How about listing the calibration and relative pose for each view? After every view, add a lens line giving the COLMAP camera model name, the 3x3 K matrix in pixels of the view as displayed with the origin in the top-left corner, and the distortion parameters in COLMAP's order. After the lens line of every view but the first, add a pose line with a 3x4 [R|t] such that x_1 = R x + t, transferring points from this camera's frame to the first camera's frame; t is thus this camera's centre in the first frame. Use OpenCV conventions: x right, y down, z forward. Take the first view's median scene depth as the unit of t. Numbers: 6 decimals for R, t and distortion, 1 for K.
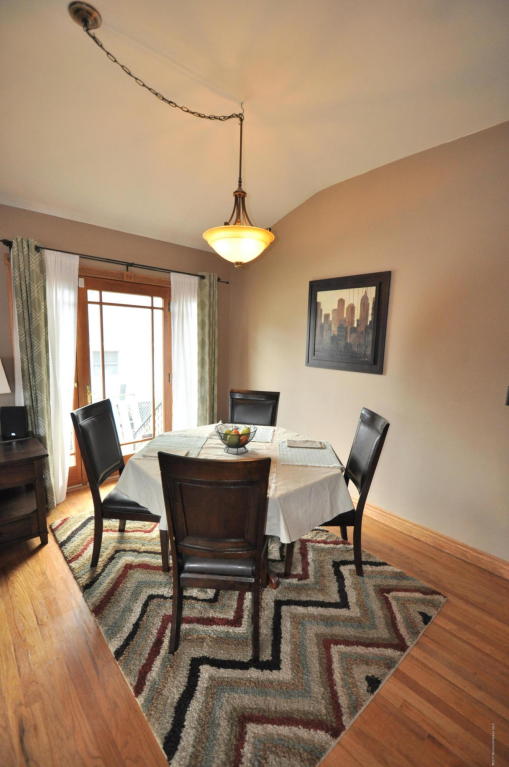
lens RADIAL K [[333.7, 0, 257.1], [0, 333.7, 386.7], [0, 0, 1]] dist [0.002218, -0.011070]
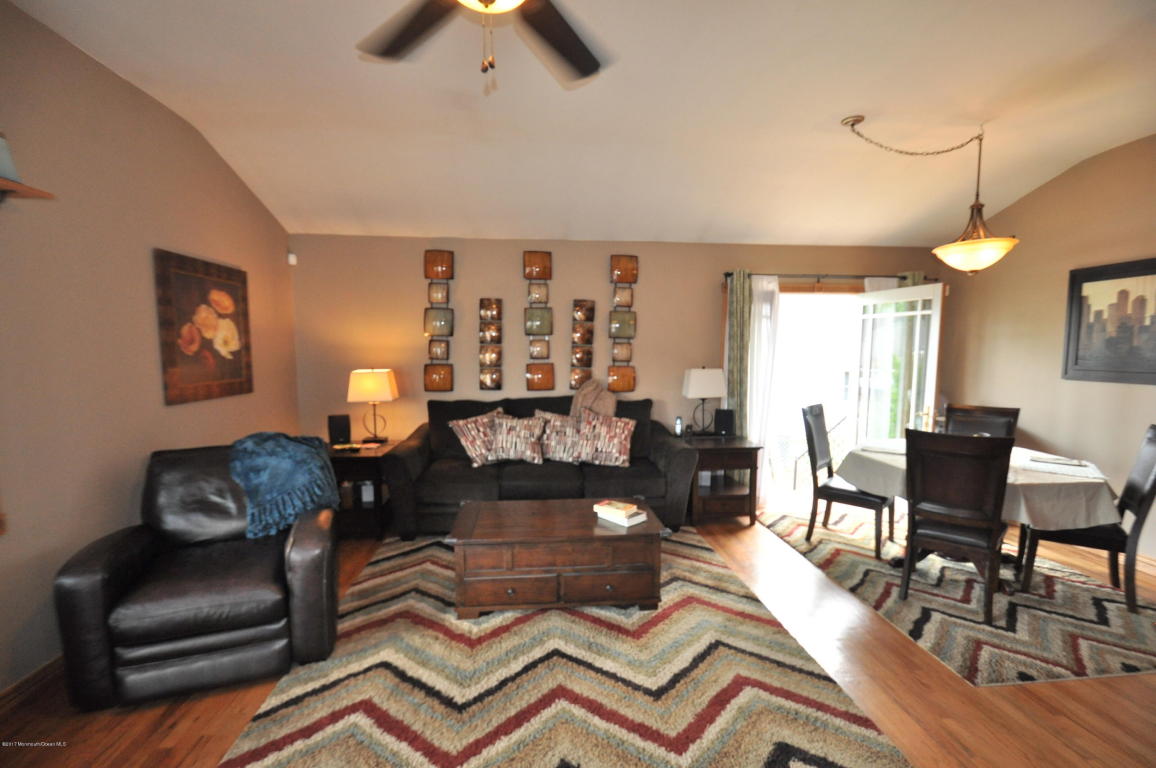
lens RADIAL K [[502.9, 0, 576.3], [0, 502.9, 402.2], [0, 0, 1]] dist [0.002218, -0.011070]
pose [[0.801453, 0.028007, -0.597402, -0.091790], [-0.061073, 0.997514, -0.035168, 0.146766], [0.594931, 0.064671, 0.801171, -0.852619]]
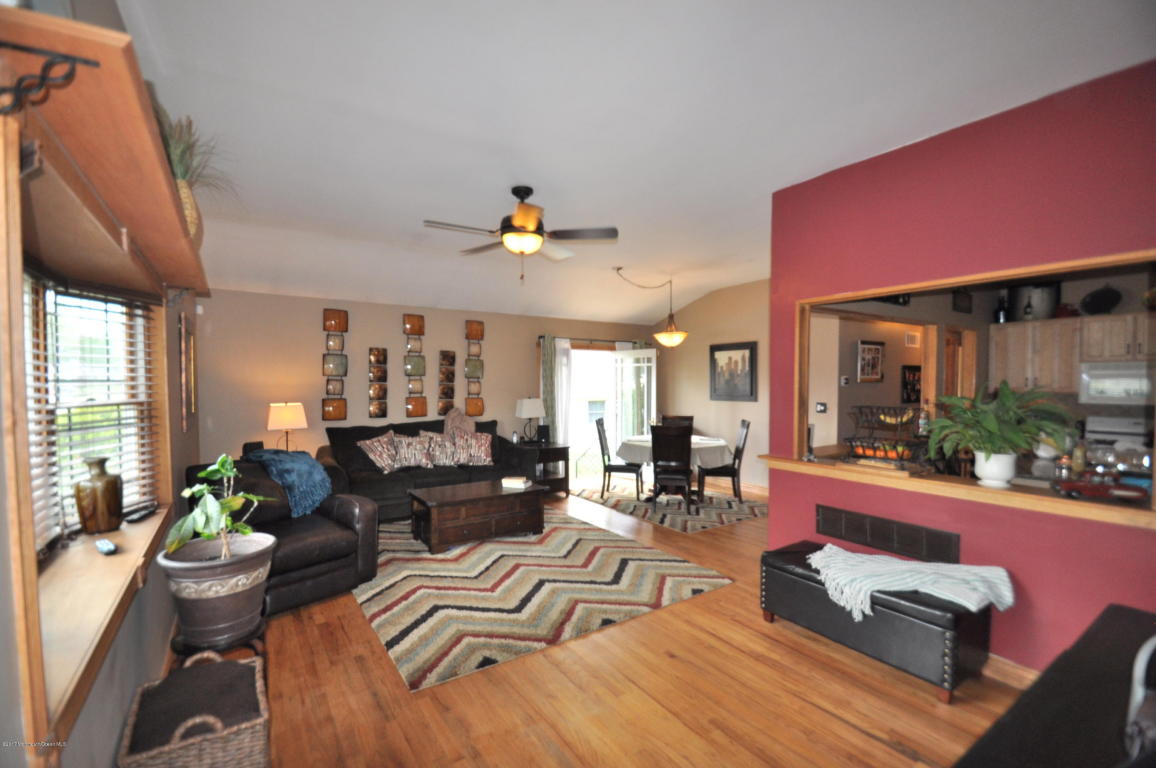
lens RADIAL K [[502.9, 0, 576.3], [0, 502.9, 402.2], [0, 0, 1]] dist [0.002218, -0.011070]
pose [[0.989226, -0.030792, -0.143120, -0.181176], [0.014560, 0.993476, -0.113106, 0.282240], [0.145669, 0.109803, 0.983221, -1.900395]]
